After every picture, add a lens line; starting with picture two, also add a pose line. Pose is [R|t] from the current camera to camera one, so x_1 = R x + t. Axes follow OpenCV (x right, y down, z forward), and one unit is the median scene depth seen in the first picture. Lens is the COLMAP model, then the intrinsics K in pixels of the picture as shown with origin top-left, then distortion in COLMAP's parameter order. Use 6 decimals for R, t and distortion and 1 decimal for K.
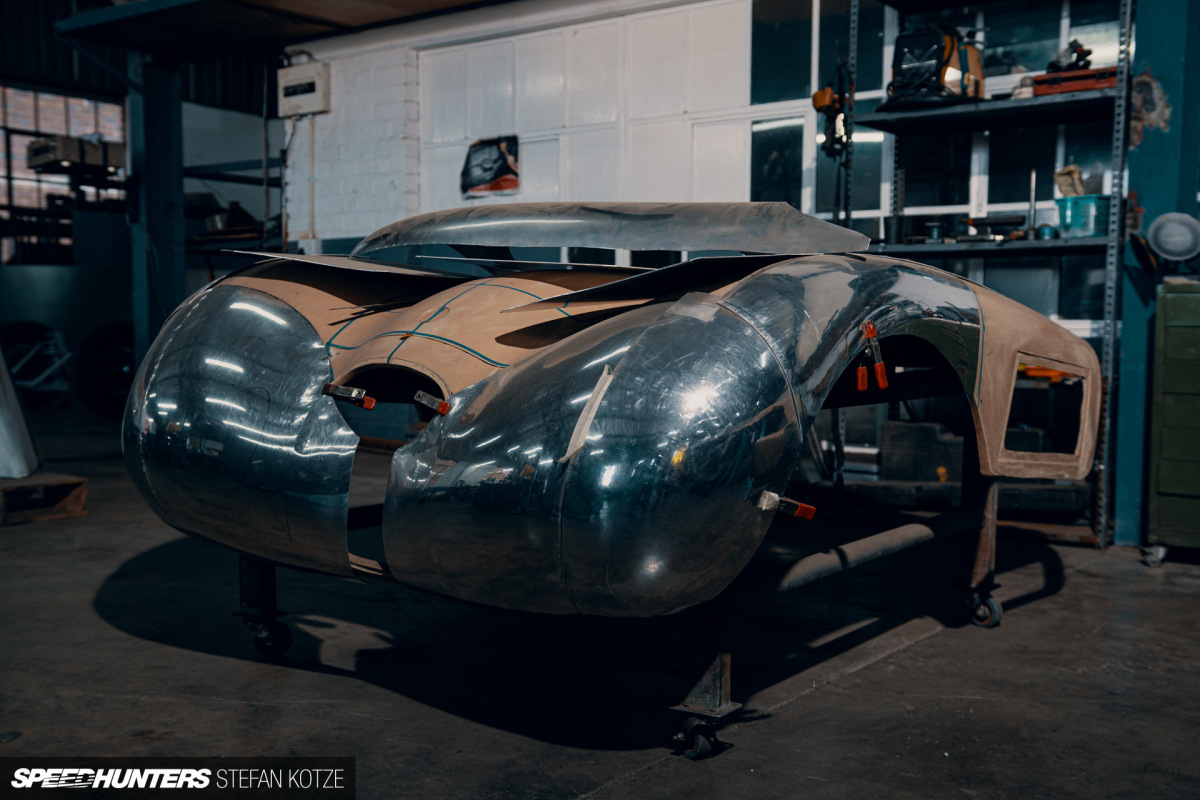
lens RADIAL K [[1256.0, 0, 600.0], [0, 1256.0, 400.0], [0, 0, 1]] dist [0.006064, 0.000084]
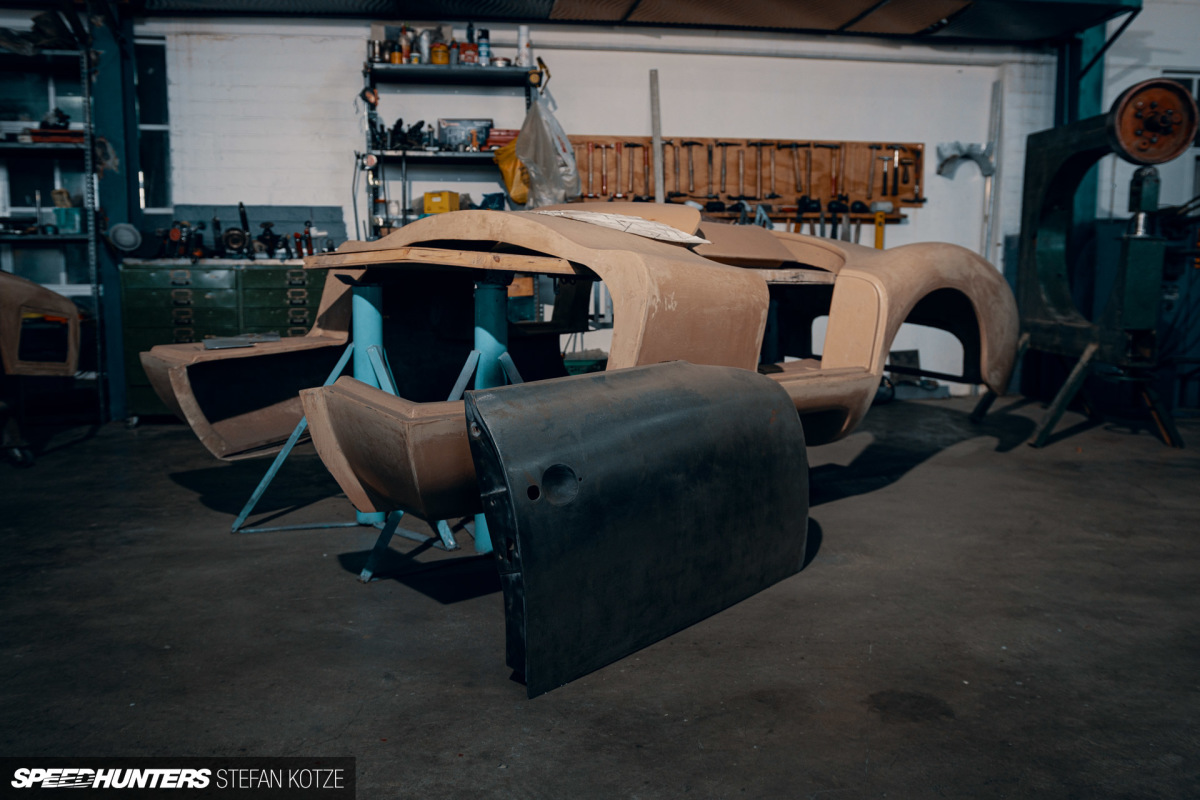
lens RADIAL K [[1013.1, 0, 597.2], [0, 1013.1, 419.9], [0, 0, 1]] dist [-0.068179, 0.076477]
pose [[0.701380, -0.101658, 0.705501, -0.078194], [0.046870, 0.994213, 0.096664, 0.017007], [-0.711245, -0.034732, 0.702086, -0.406027]]
